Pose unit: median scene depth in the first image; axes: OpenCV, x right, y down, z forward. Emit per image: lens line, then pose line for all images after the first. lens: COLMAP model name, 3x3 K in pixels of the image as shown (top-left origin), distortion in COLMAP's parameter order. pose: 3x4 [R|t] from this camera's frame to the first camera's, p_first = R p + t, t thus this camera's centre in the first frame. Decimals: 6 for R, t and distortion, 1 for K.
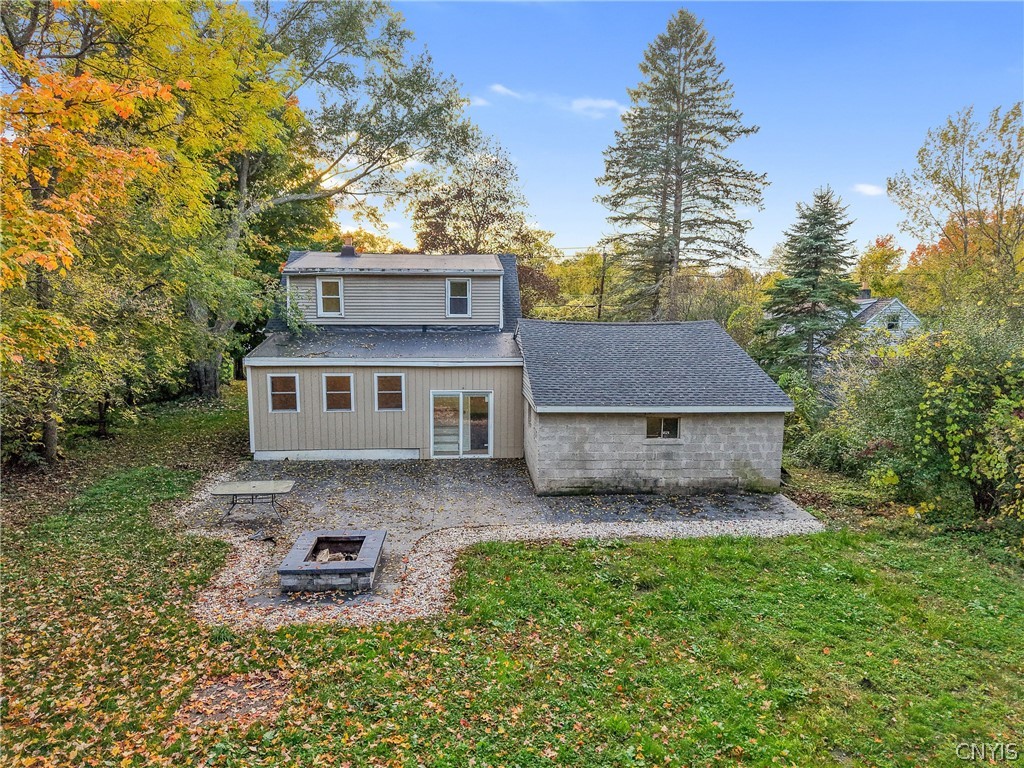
lens RADIAL K [[702.2, 0, 513.7], [0, 702.2, 376.9], [0, 0, 1]] dist [0.004695, -0.001790]
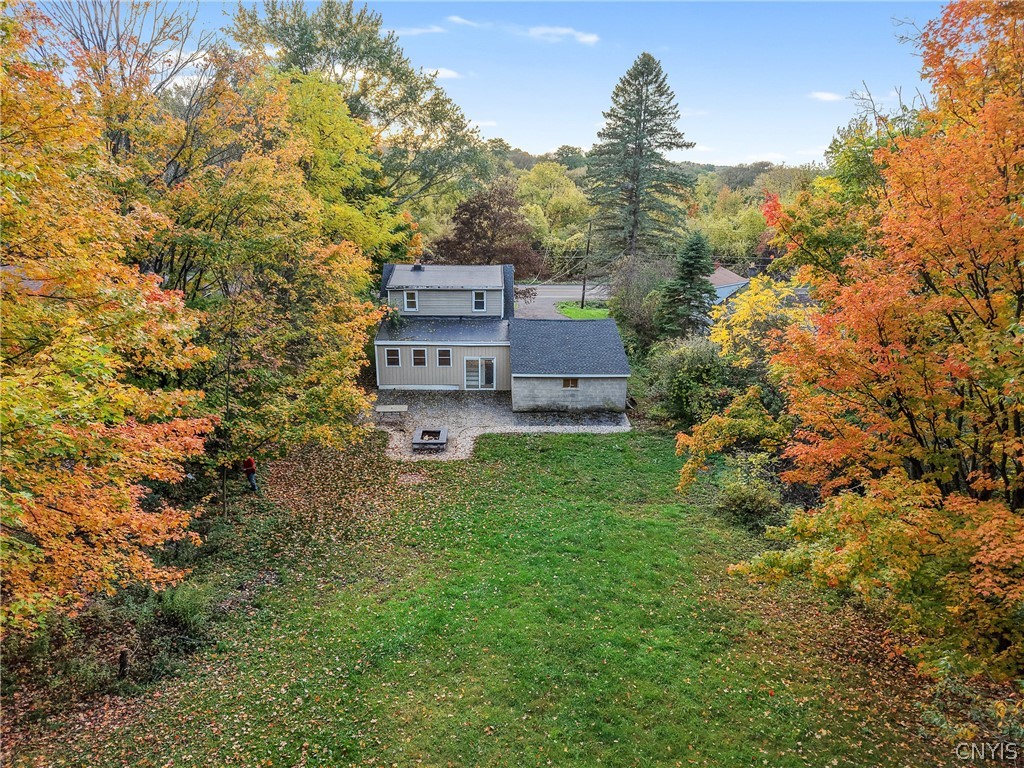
lens RADIAL K [[702.2, 0, 511.9], [0, 702.2, 386.7], [0, 0, 1]] dist [0.004695, -0.001790]
pose [[0.998857, 0.019251, -0.043749, 0.125865], [-0.010736, 0.982279, 0.187114, -0.324345], [0.046576, -0.186431, 0.981363, -1.161057]]
